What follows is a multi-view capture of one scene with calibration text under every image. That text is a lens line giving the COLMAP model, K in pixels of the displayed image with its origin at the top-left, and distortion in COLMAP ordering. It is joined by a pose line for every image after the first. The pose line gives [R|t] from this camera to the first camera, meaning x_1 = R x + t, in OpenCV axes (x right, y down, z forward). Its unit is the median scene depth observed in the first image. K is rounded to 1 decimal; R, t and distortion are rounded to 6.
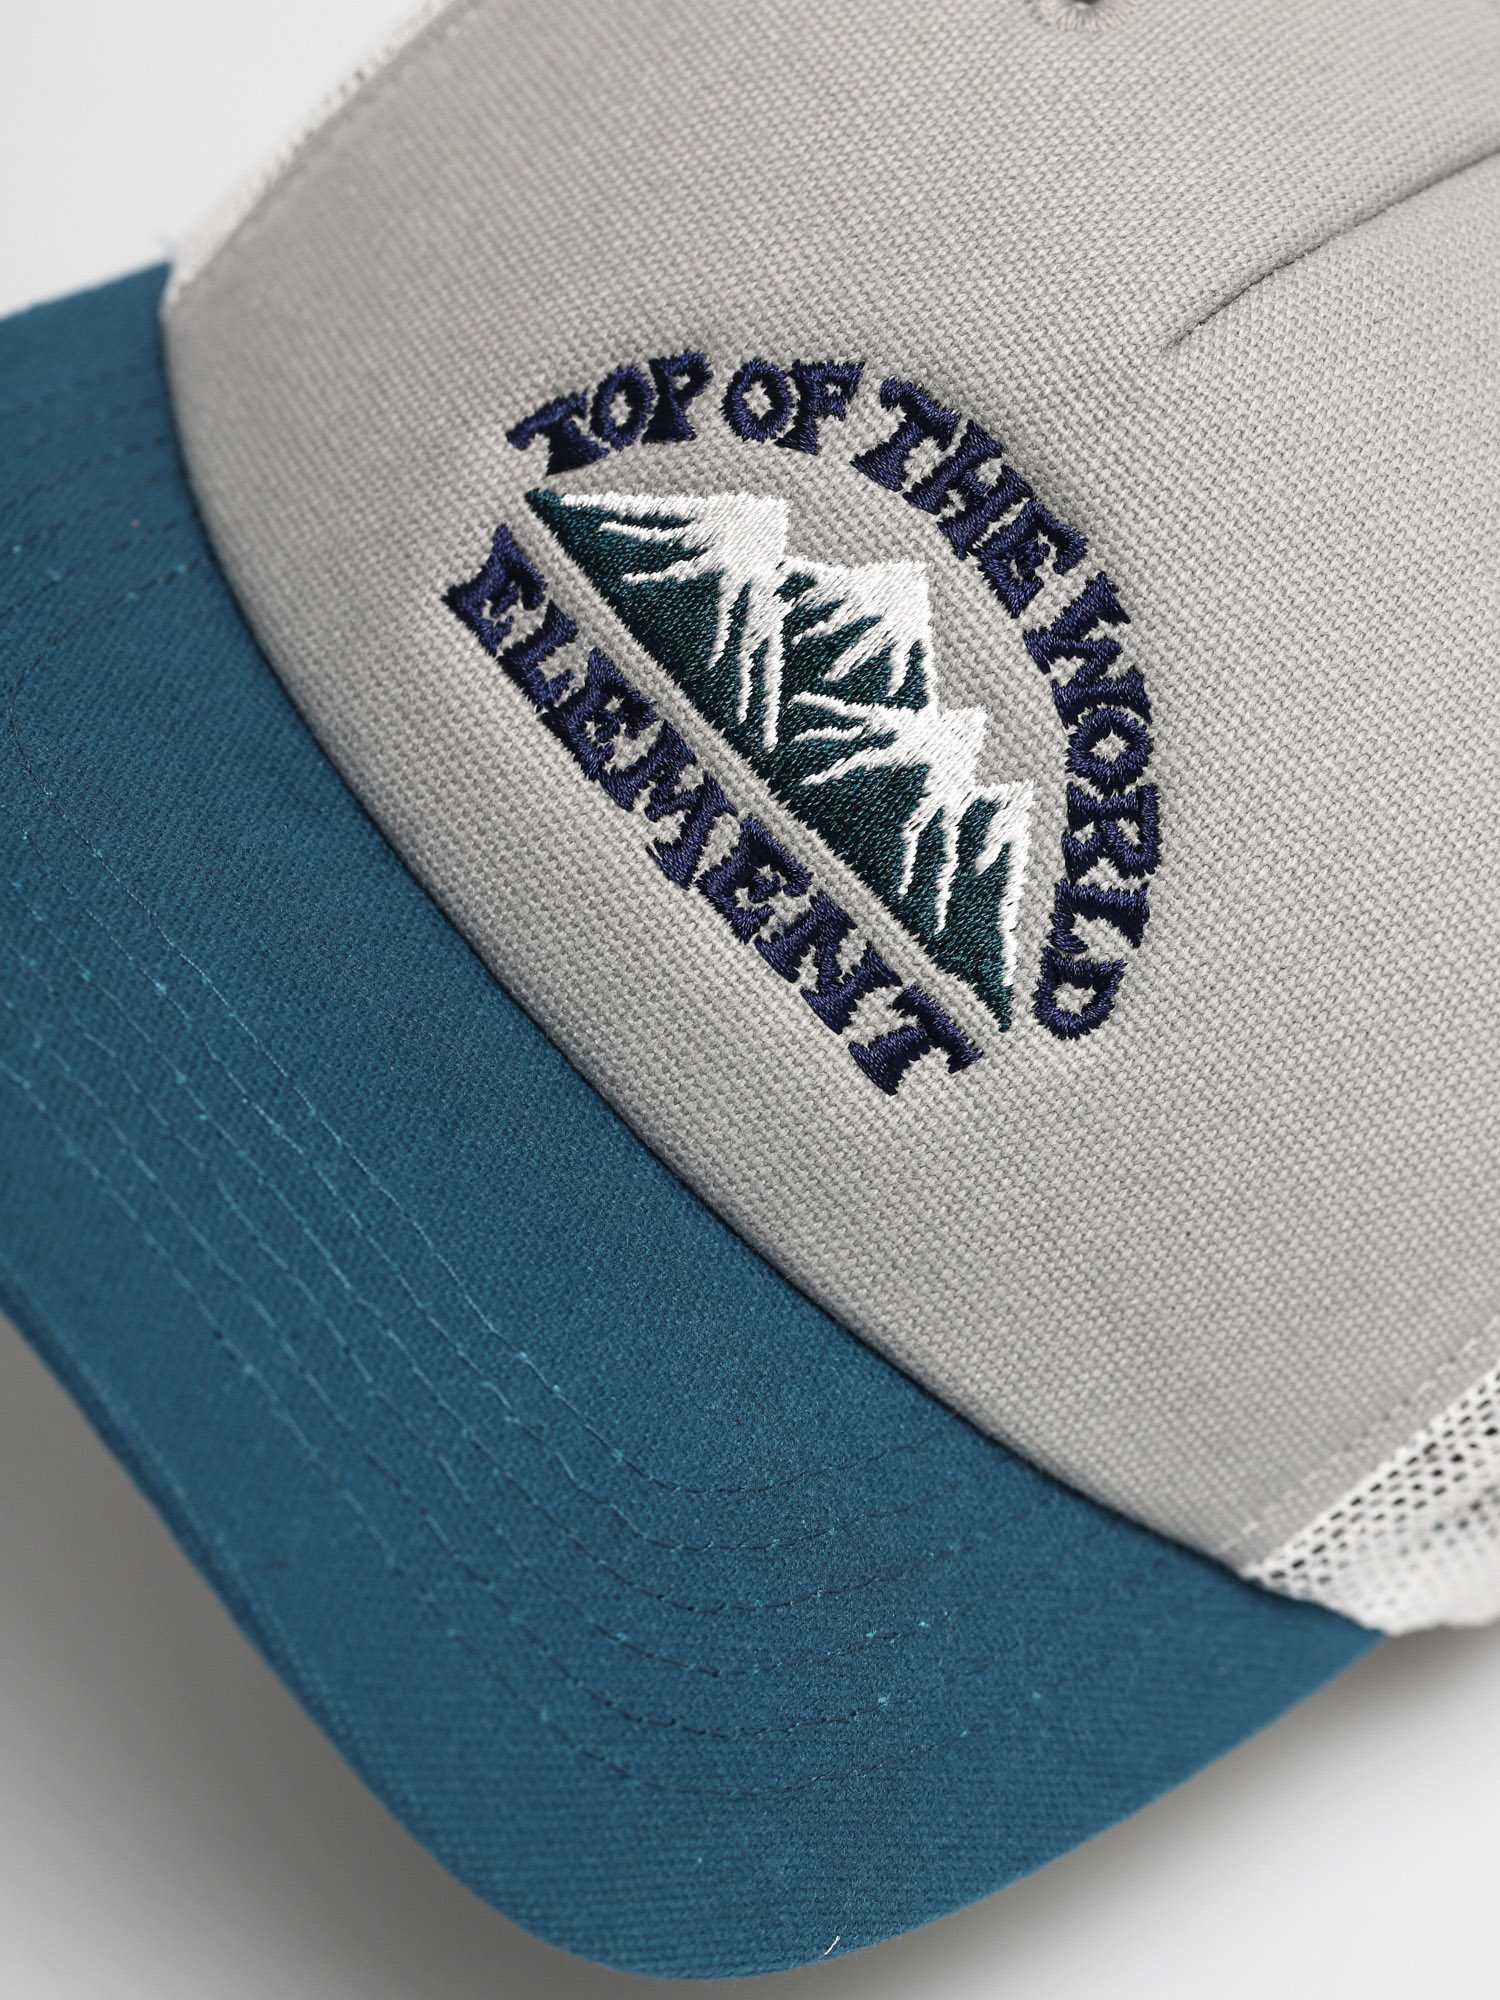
lens RADIAL K [[6387.0, 0, 749.8], [0, 6387.0, 999.8], [0, 0, 1]] dist [-0.037633, 0.000000]
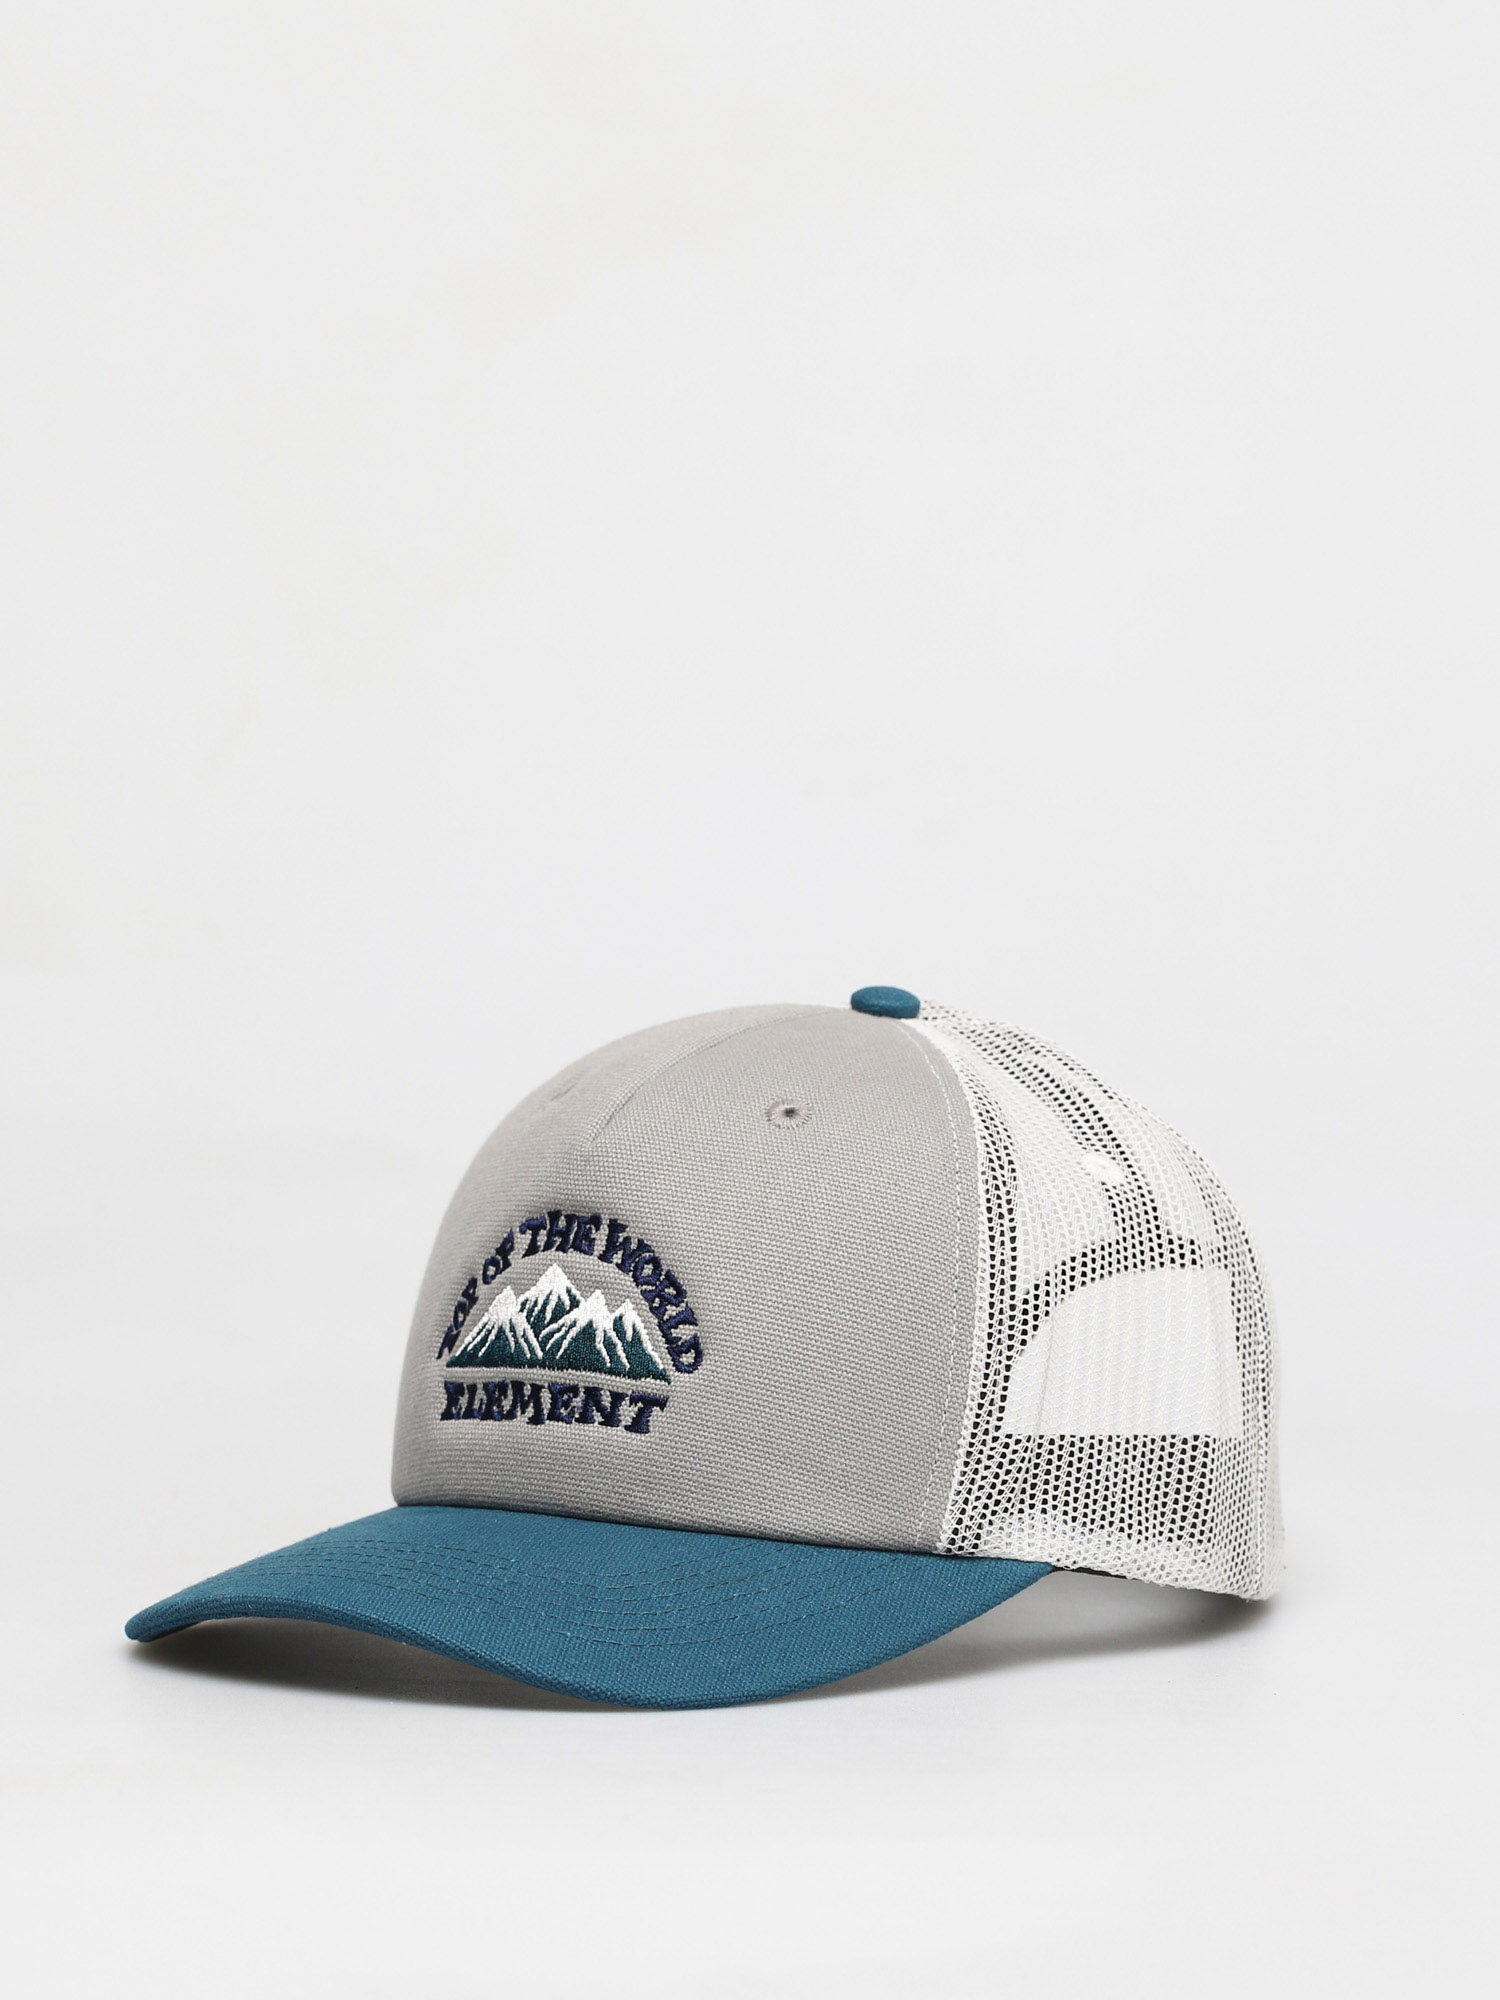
lens RADIAL K [[6387.0, 0, 750.4], [0, 6387.0, 999.3], [0, 0, 1]] dist [-0.037633, 0.000000]
pose [[0.796080, -0.599720, -0.081193, 0.346413], [0.479798, 0.707197, -0.519294, 1.167667], [0.368850, 0.374444, 0.850730, -1.093085]]
